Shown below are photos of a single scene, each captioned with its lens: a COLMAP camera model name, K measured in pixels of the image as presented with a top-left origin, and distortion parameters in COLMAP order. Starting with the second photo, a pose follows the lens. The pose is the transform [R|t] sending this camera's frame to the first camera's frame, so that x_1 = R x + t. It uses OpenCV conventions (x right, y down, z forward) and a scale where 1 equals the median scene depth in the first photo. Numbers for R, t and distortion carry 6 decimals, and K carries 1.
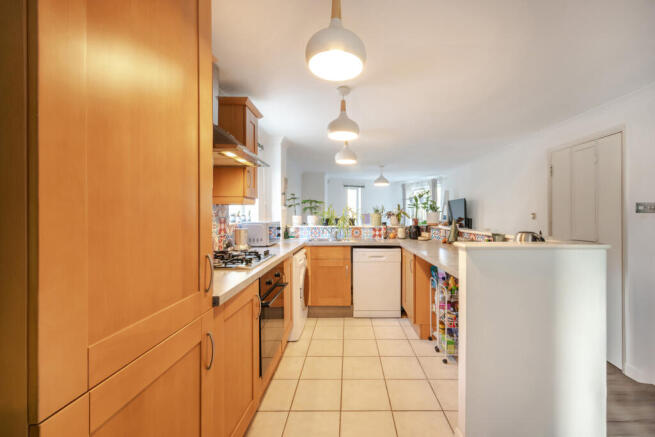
lens RADIAL K [[254.1, 0, 319.7], [0, 254.1, 235.4], [0, 0, 1]] dist [0.001039, 0.000124]
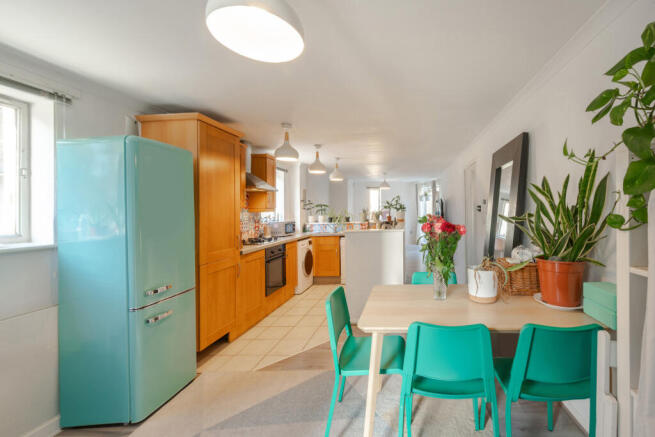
lens RADIAL K [[275.5, 0, 327.5], [0, 275.5, 218.5], [0, 0, 1]] dist [-0.000296, -0.000009]
pose [[0.977139, -0.027546, -0.210810, 0.379237], [0.016869, 0.998490, -0.052278, 0.021511], [0.211932, 0.047527, 0.976128, -0.570605]]
